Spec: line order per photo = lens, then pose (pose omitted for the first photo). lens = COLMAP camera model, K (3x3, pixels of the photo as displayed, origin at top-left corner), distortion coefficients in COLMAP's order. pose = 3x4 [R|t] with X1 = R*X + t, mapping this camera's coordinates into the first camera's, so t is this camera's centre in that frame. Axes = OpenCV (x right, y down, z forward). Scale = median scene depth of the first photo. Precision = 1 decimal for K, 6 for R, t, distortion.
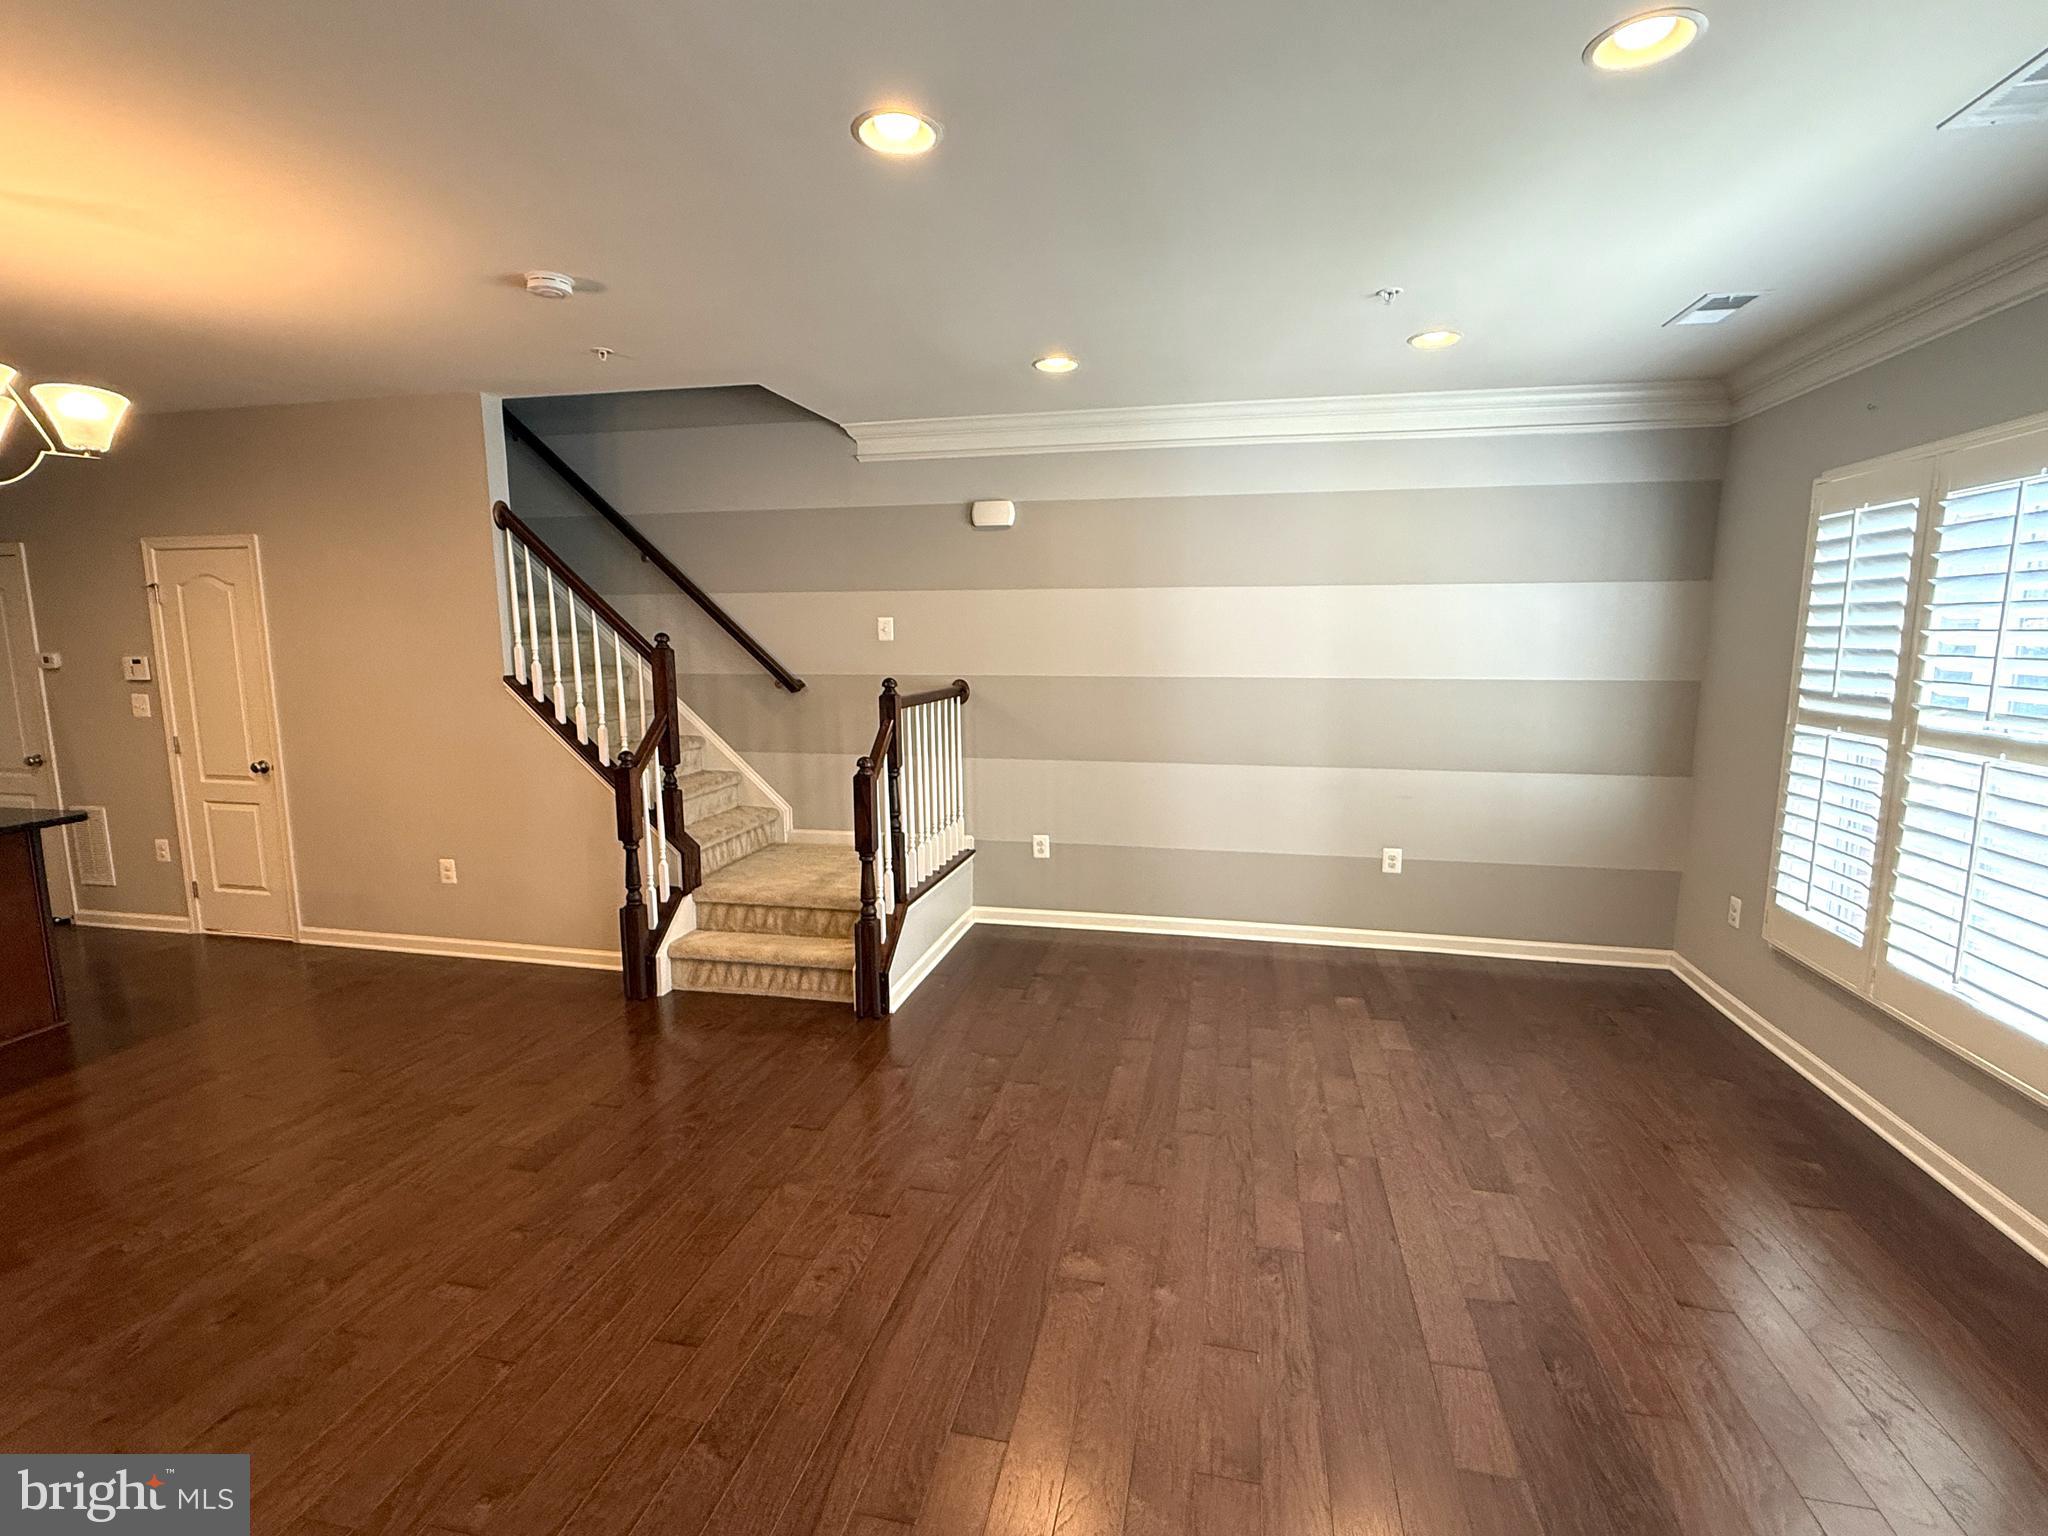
lens RADIAL K [[968.8, 0, 1024.0], [0, 968.8, 768.0], [0, 0, 1]] dist [0.000029, 0.000157]
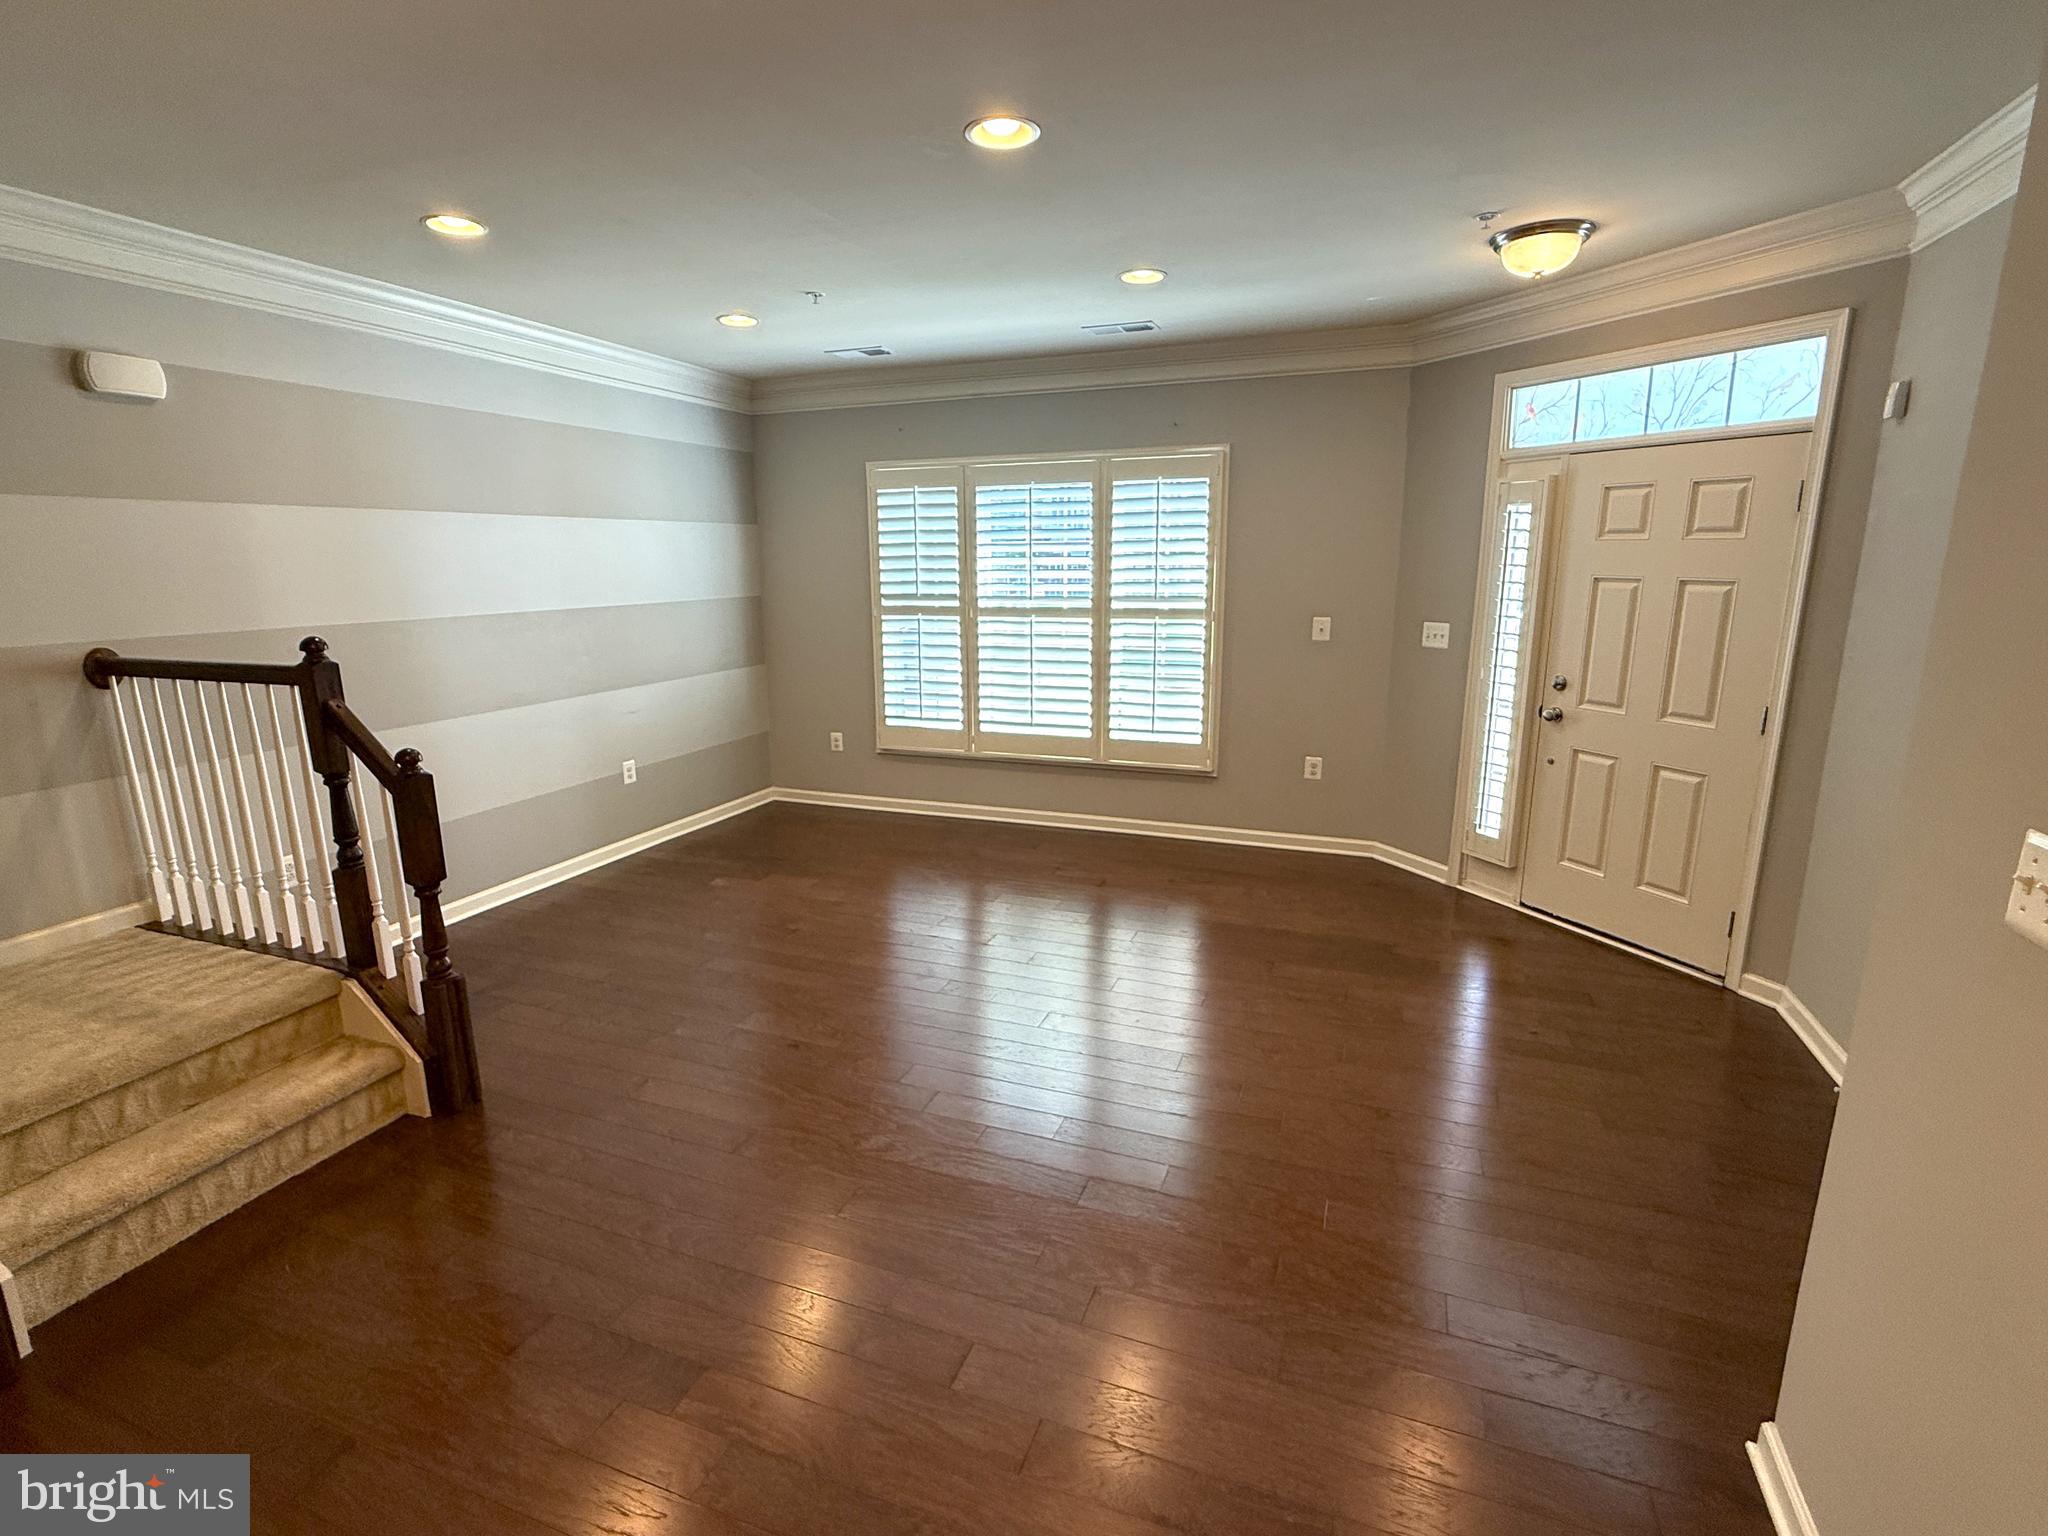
lens RADIAL K [[968.8, 0, 1024.0], [0, 968.8, 768.0], [0, 0, 1]] dist [0.000029, 0.000157]
pose [[0.145660, -0.211438, 0.966477, -0.706843], [0.146852, 0.970694, 0.190229, -0.060037], [-0.978375, 0.114221, 0.172442, 0.419569]]
